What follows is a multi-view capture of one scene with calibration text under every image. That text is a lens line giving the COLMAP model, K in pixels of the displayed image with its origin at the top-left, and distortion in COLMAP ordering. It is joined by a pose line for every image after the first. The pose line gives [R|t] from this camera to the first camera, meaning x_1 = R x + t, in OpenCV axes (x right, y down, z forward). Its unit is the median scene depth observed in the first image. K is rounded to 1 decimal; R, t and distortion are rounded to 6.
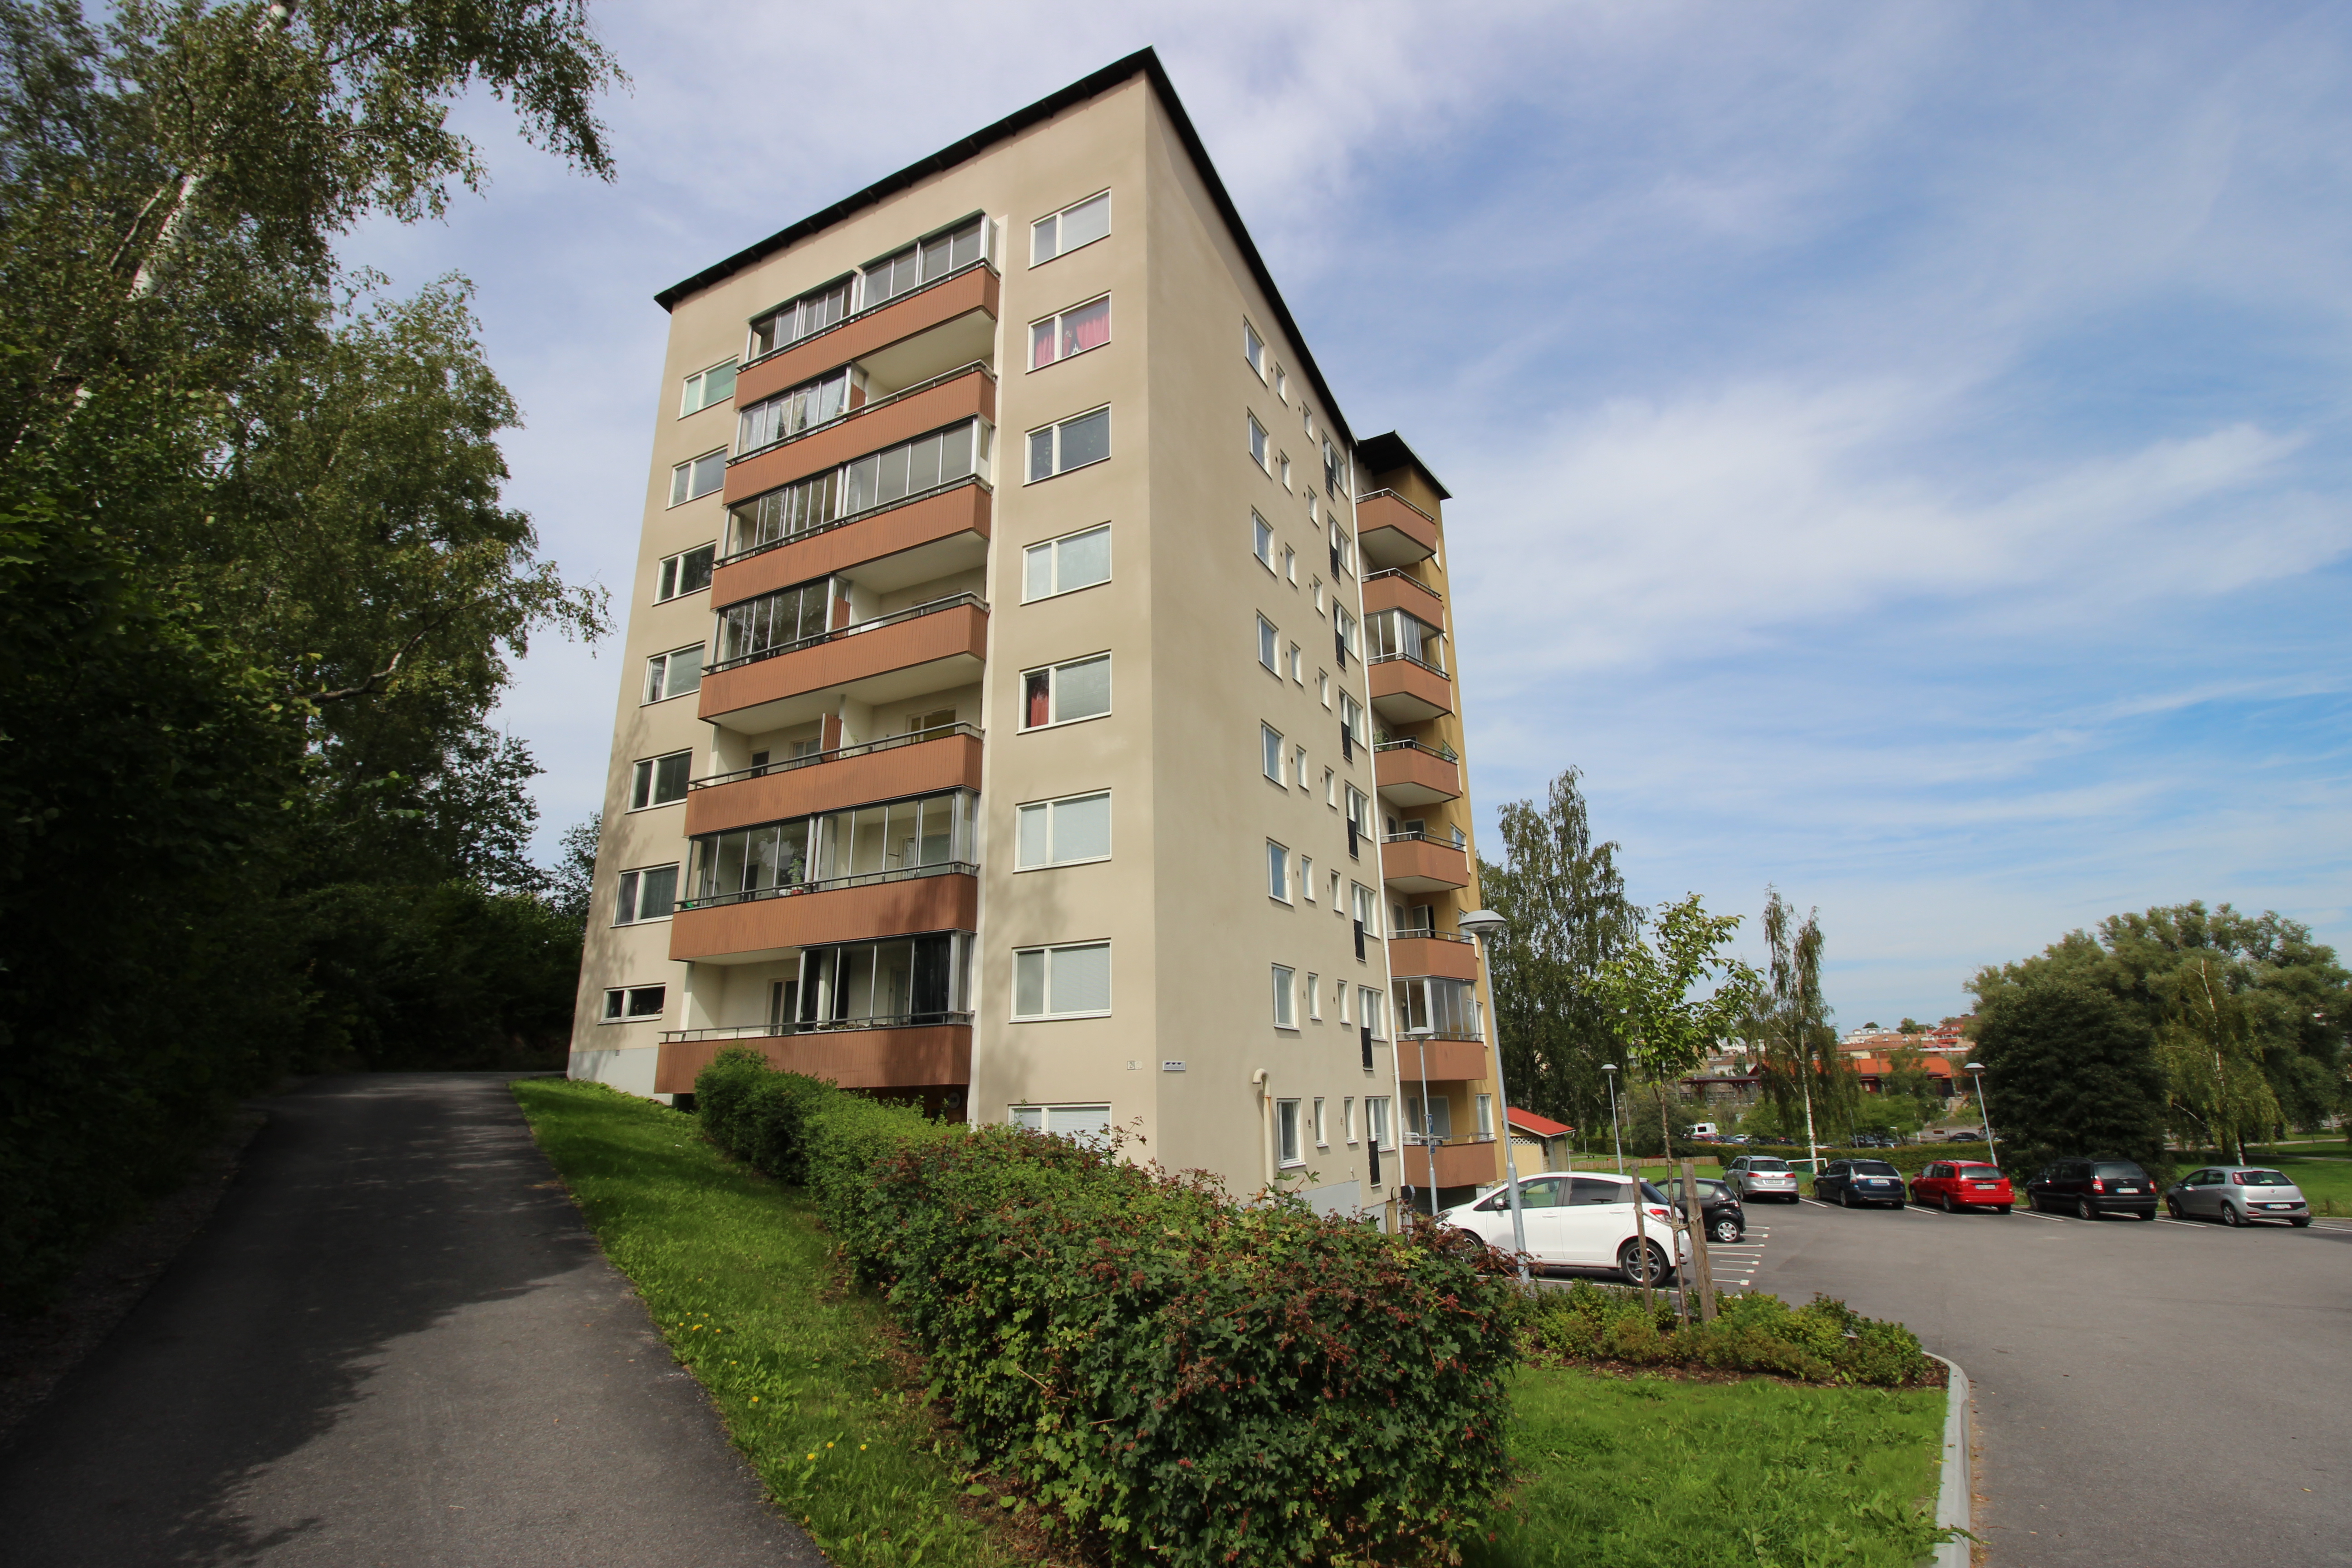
lens RADIAL K [[1065.5, 0, 1178.9], [0, 1065.5, 784.8], [0, 0, 1]] dist [-0.000568, -0.000408]
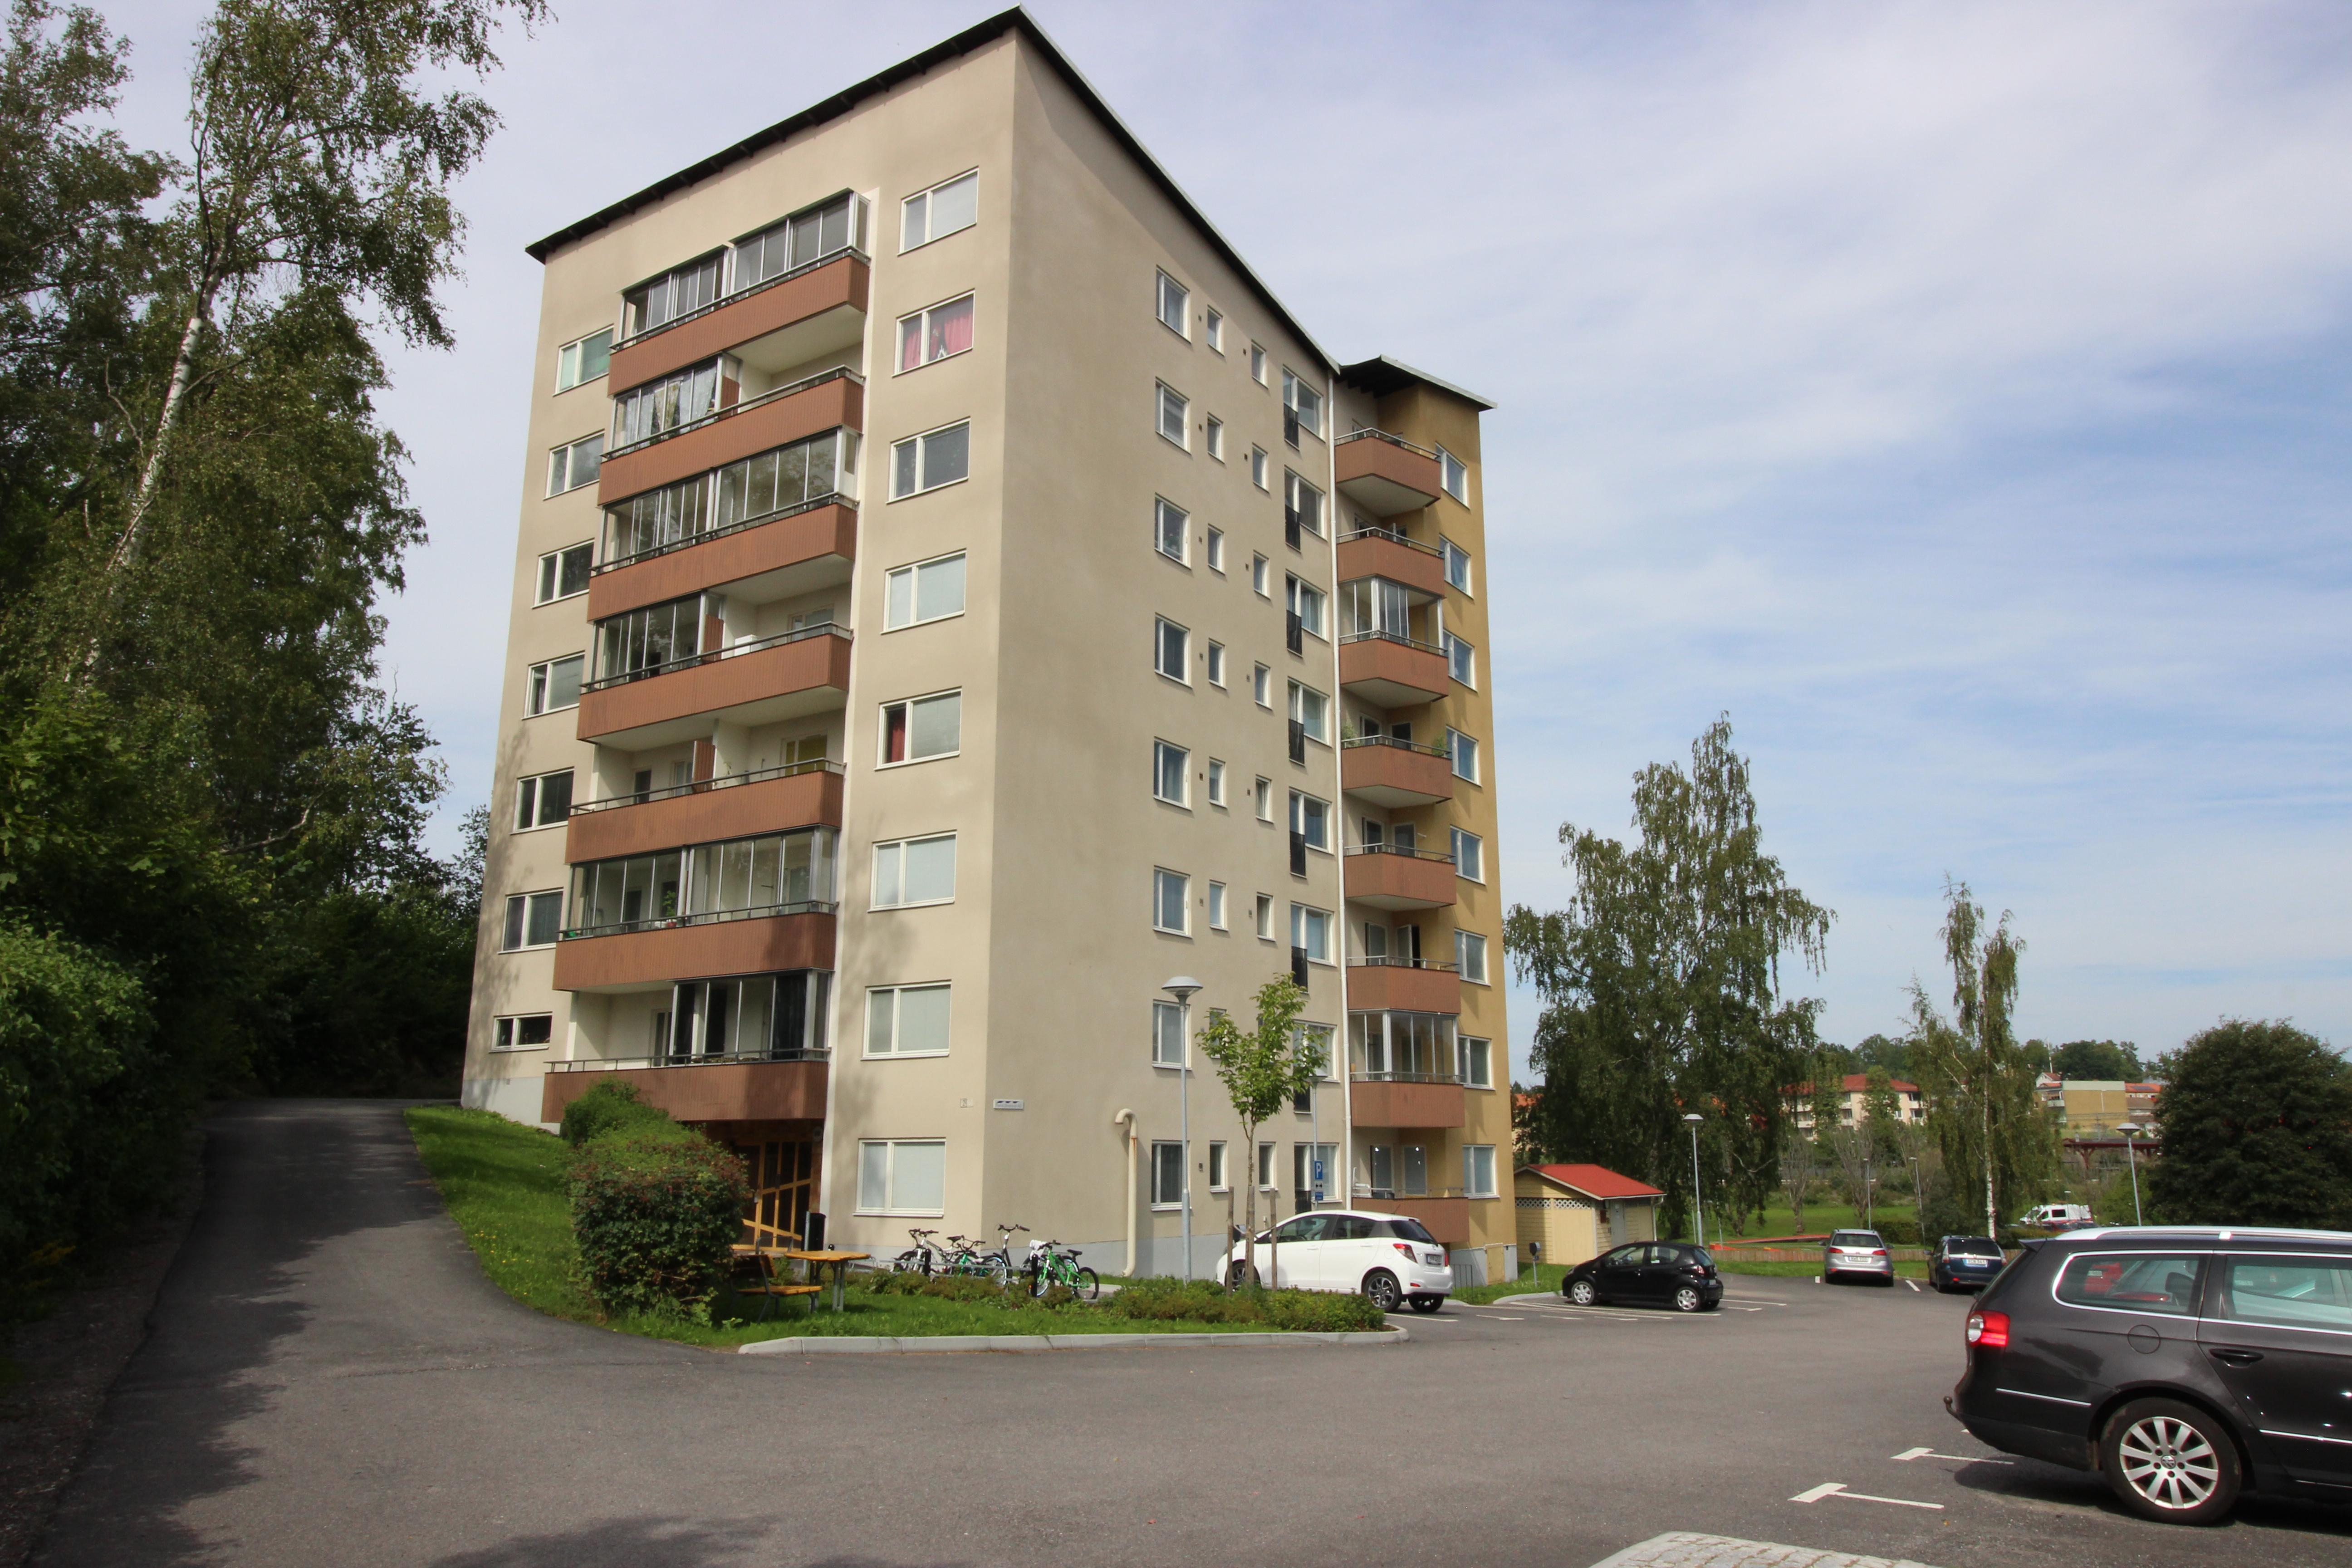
lens RADIAL K [[1605.9, 0, 1173.7], [0, 1605.9, 781.6], [0, 0, 1]] dist [0.018518, 0.003317]
pose [[0.993093, -0.004246, -0.117251, 0.259568], [0.011201, 0.998212, 0.058720, -0.105717], [0.116792, -0.059628, 0.991365, -0.389039]]
